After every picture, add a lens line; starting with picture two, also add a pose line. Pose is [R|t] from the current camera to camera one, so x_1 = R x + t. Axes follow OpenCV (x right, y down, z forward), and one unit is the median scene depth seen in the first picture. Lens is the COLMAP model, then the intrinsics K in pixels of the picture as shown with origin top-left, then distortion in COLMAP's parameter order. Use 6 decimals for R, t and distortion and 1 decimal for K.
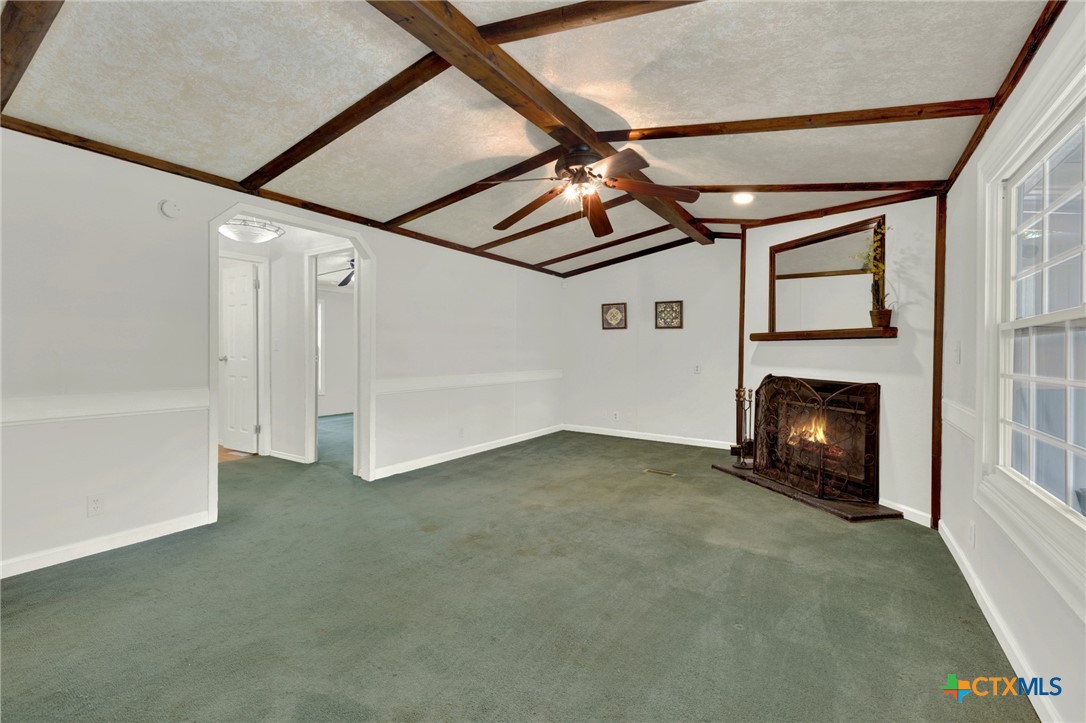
lens RADIAL K [[498.1, 0, 543.5], [0, 498.1, 340.4], [0, 0, 1]] dist [-0.001941, -0.000096]
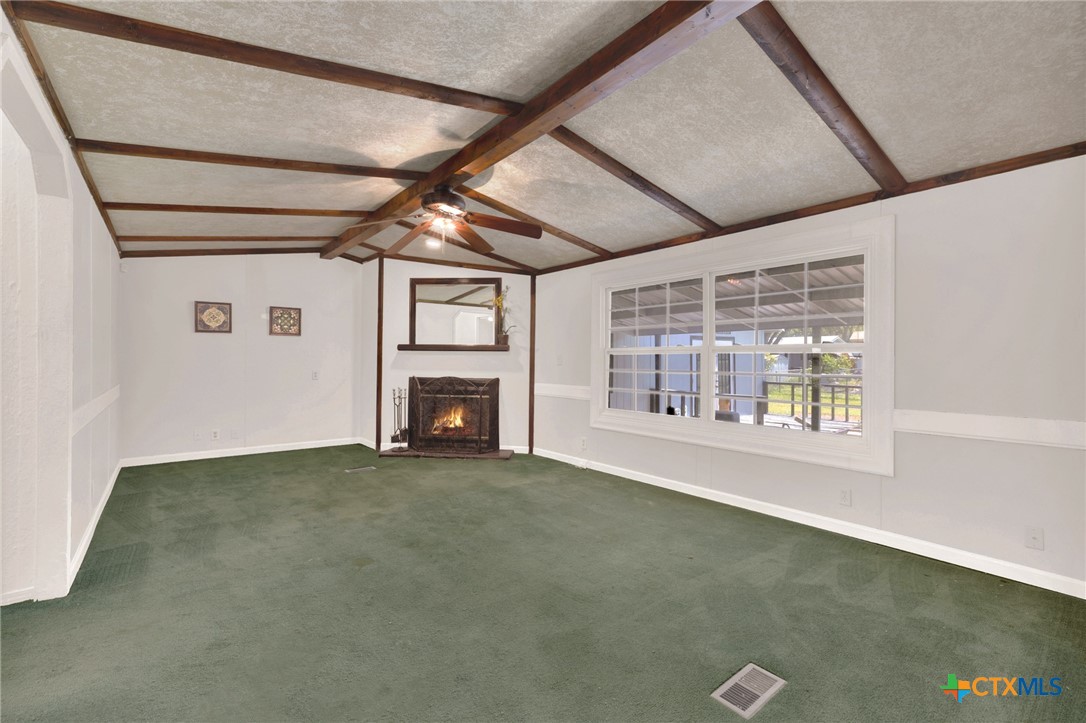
lens RADIAL K [[475.6, 0, 543.0], [0, 475.6, 361.5], [0, 0, 1]] dist [0.001369, 0.000266]
pose [[0.297011, -0.013677, 0.954776, -0.745080], [-0.025064, 0.999441, 0.022113, -0.008452], [-0.954545, -0.030499, 0.296502, 0.351359]]
